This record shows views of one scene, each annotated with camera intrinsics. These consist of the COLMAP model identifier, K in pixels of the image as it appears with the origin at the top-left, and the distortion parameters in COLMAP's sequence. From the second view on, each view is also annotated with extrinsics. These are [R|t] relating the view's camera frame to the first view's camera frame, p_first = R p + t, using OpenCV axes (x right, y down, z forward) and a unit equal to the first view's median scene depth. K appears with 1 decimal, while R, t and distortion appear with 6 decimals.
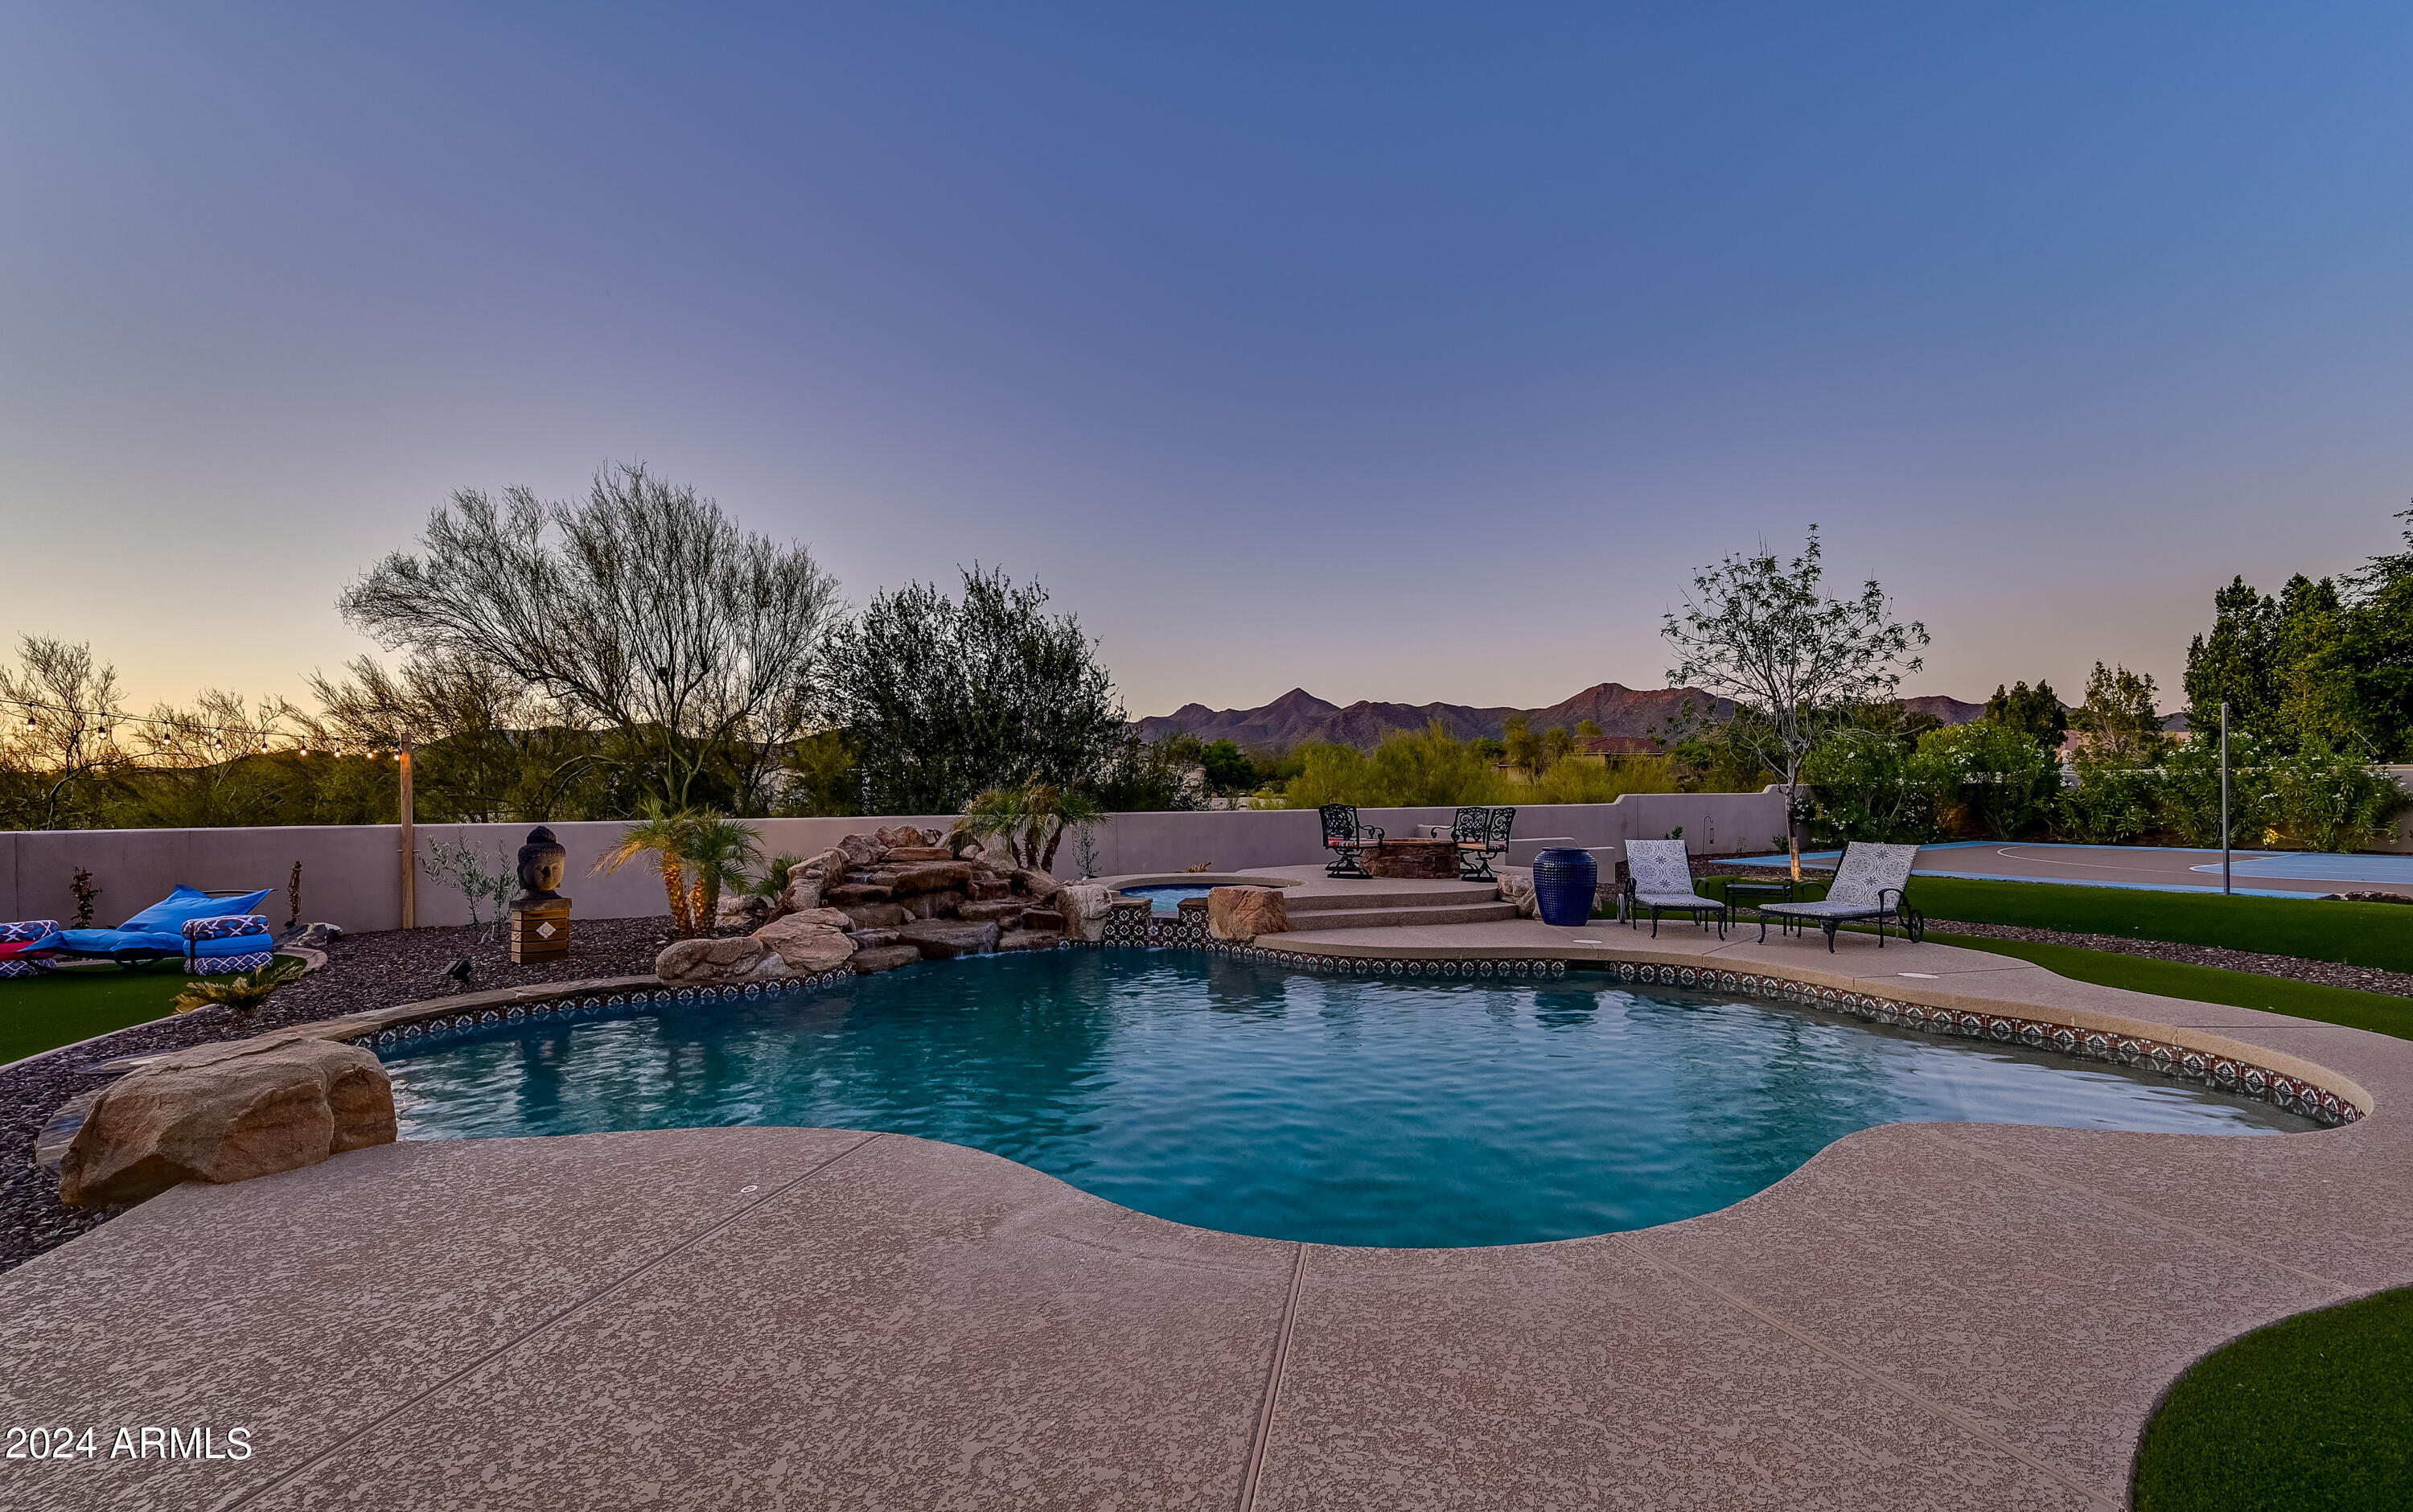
lens RADIAL K [[976.2, 0, 1198.6], [0, 976.2, 798.2], [0, 0, 1]] dist [0.008385, -0.000582]
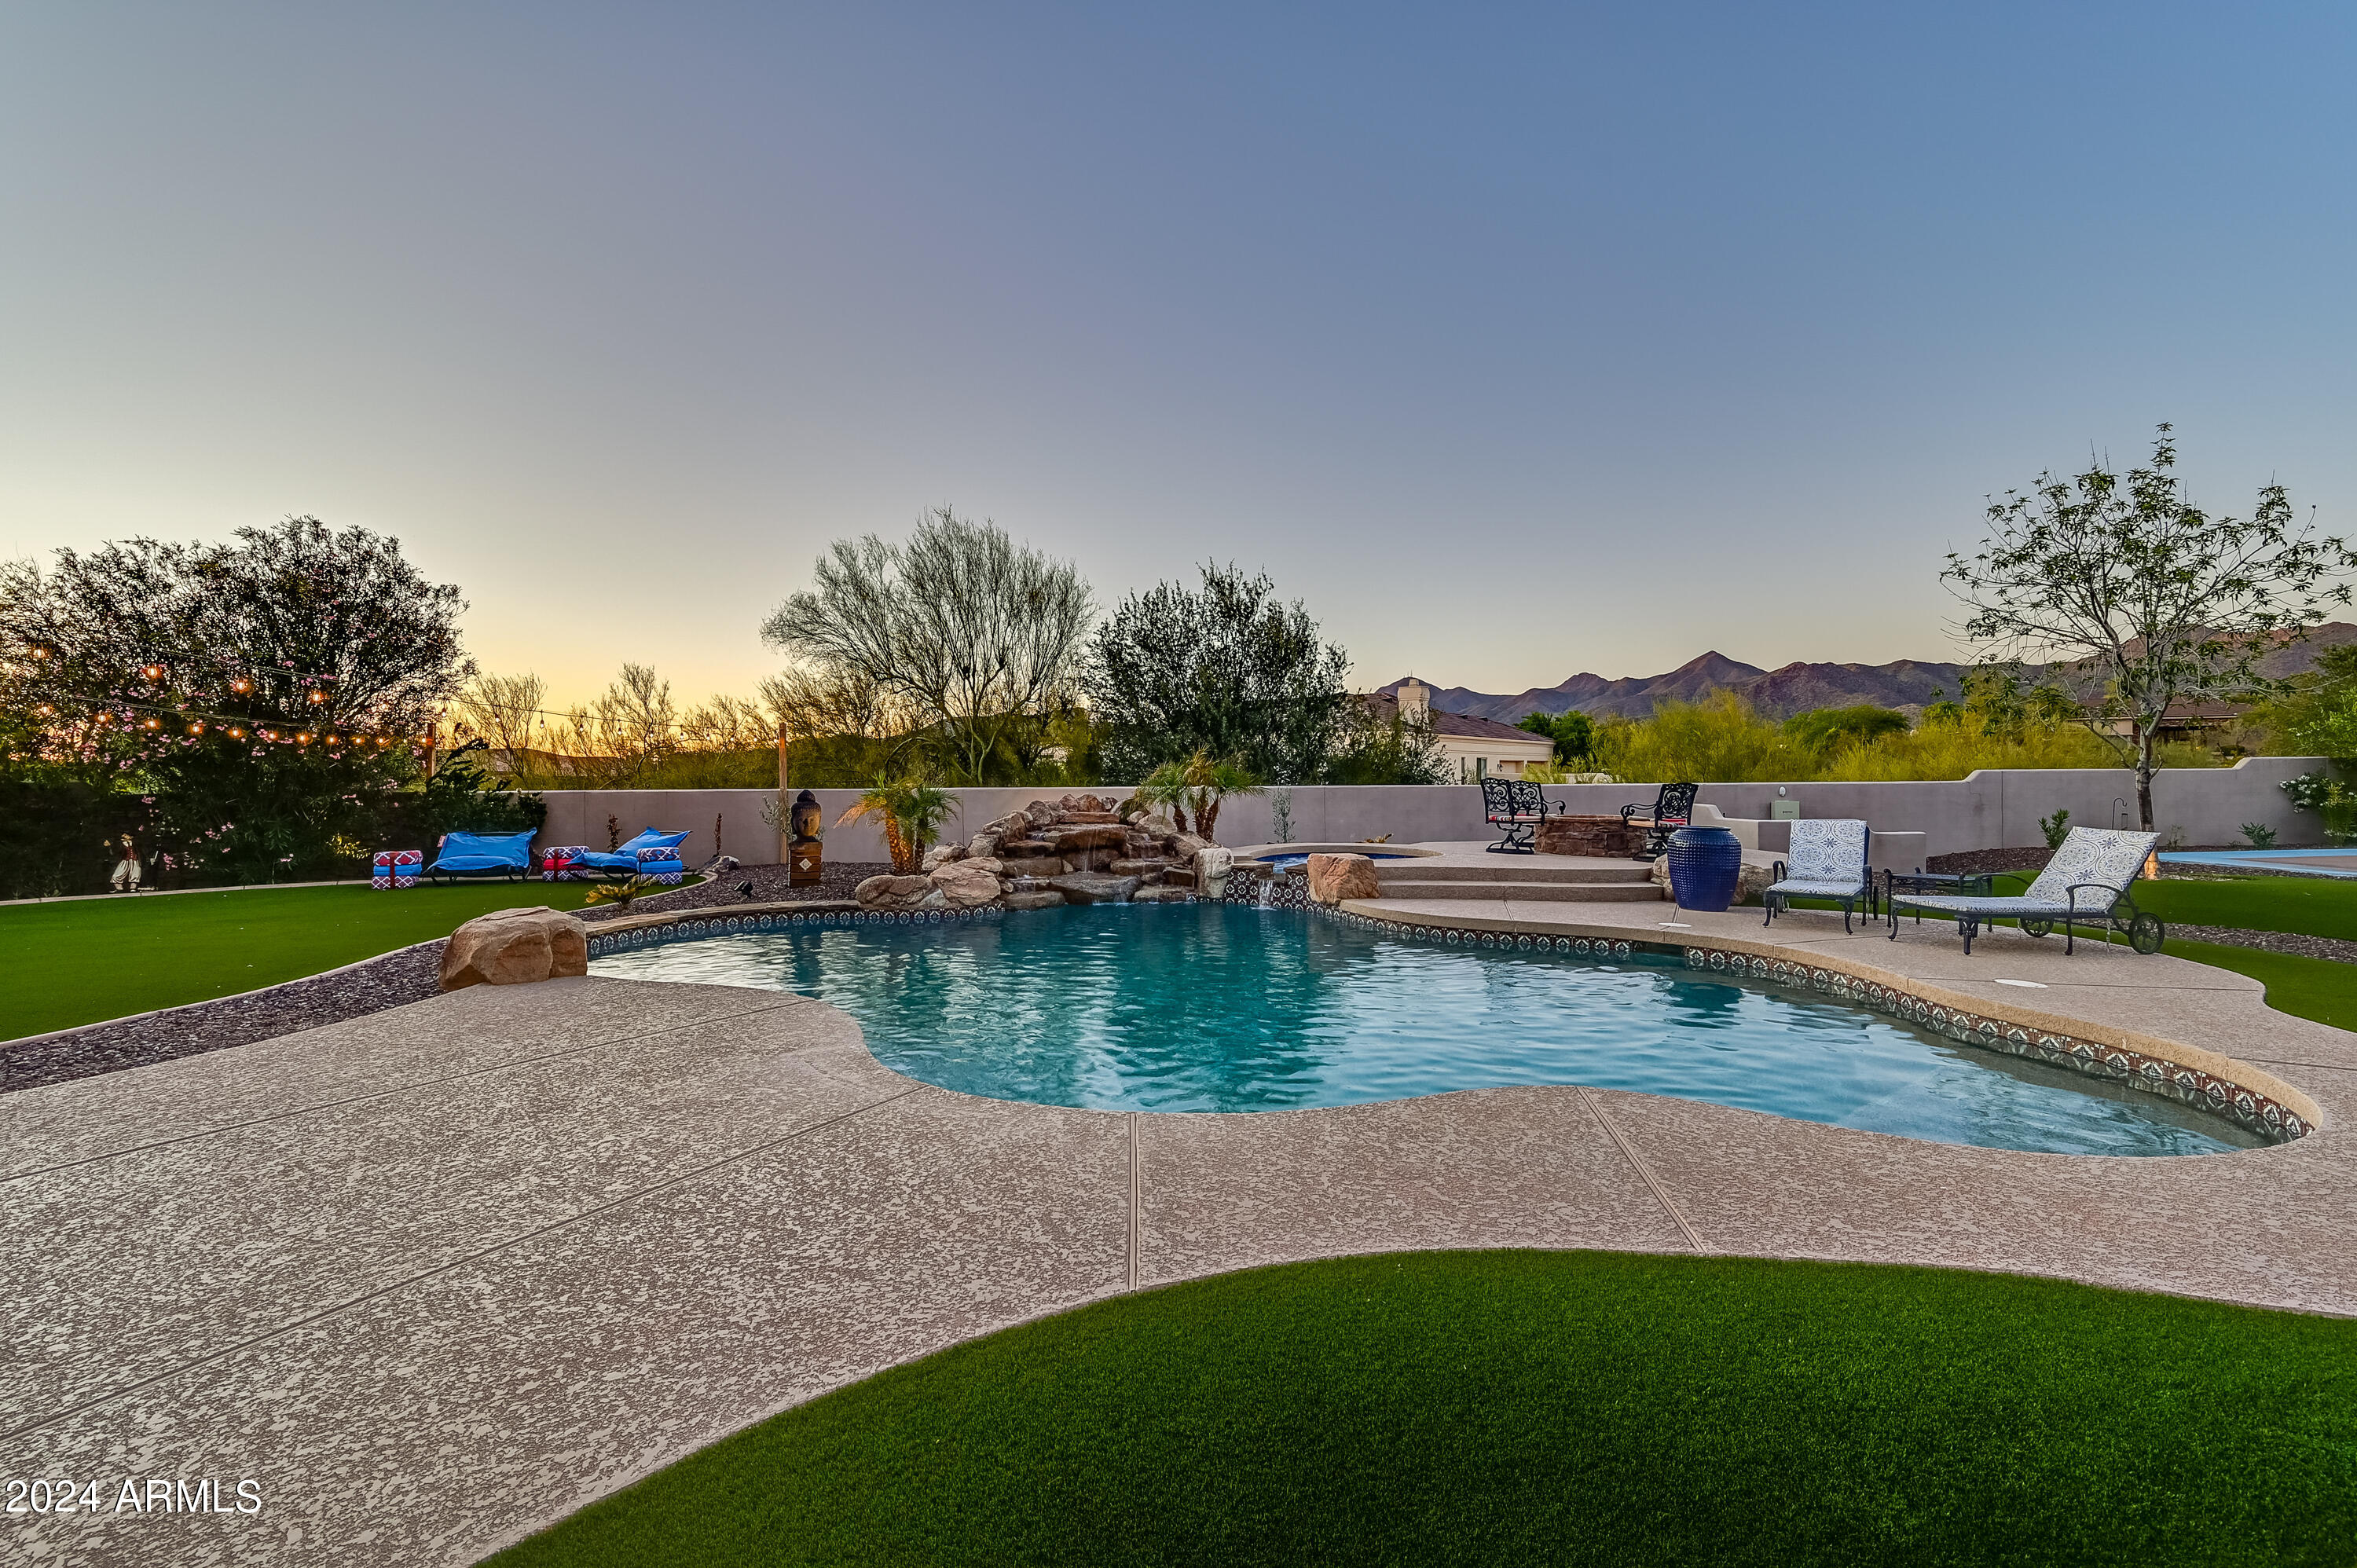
lens RADIAL K [[958.1, 0, 1170.3], [0, 958.1, 777.9], [0, 0, 1]] dist [0.008580, 0.000288]
pose [[0.916590, 0.005420, -0.399791, 0.198568], [-0.003583, 0.999979, 0.005341, 0.001456], [0.399812, -0.003463, 0.916591, -0.024240]]
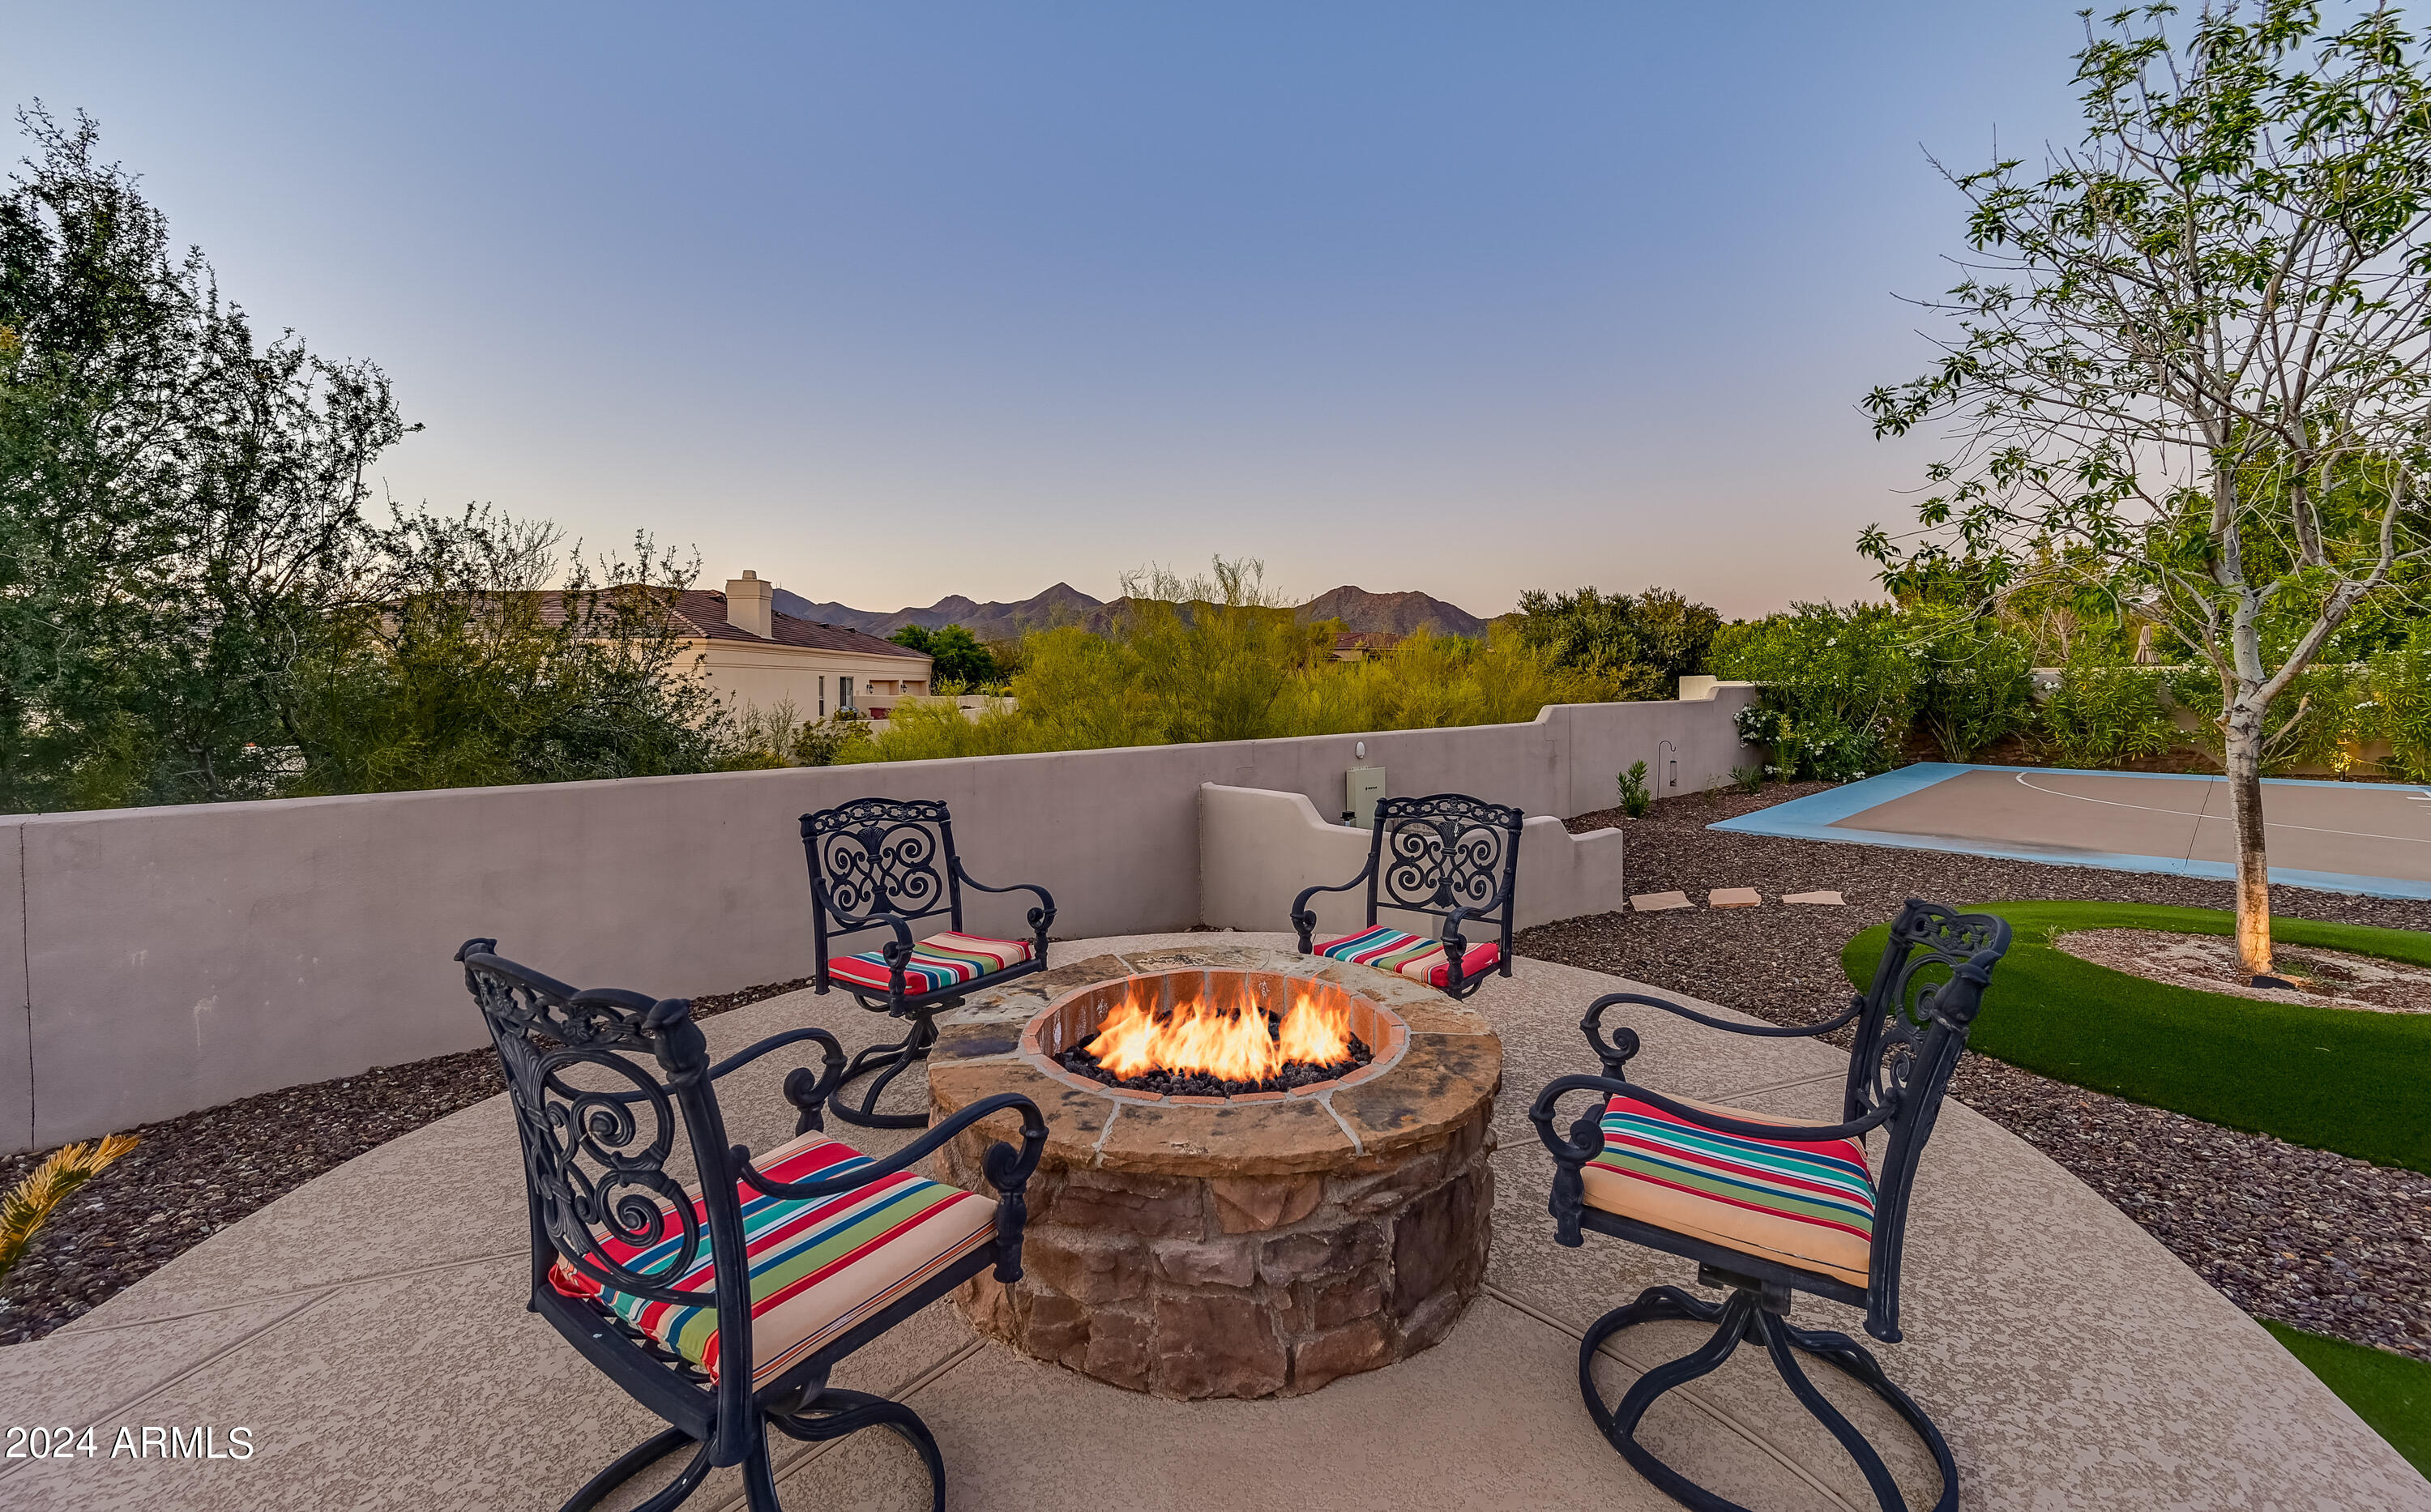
lens RADIAL K [[955.2, 0, 1222.3], [0, 955.2, 703.2], [0, 0, 1]] dist [0.007879, 0.000260]
pose [[0.964580, -0.004351, 0.263753, 0.156103], [0.001016, 0.999918, 0.012782, -0.018351], [-0.263787, -0.012061, 0.964506, 0.761873]]
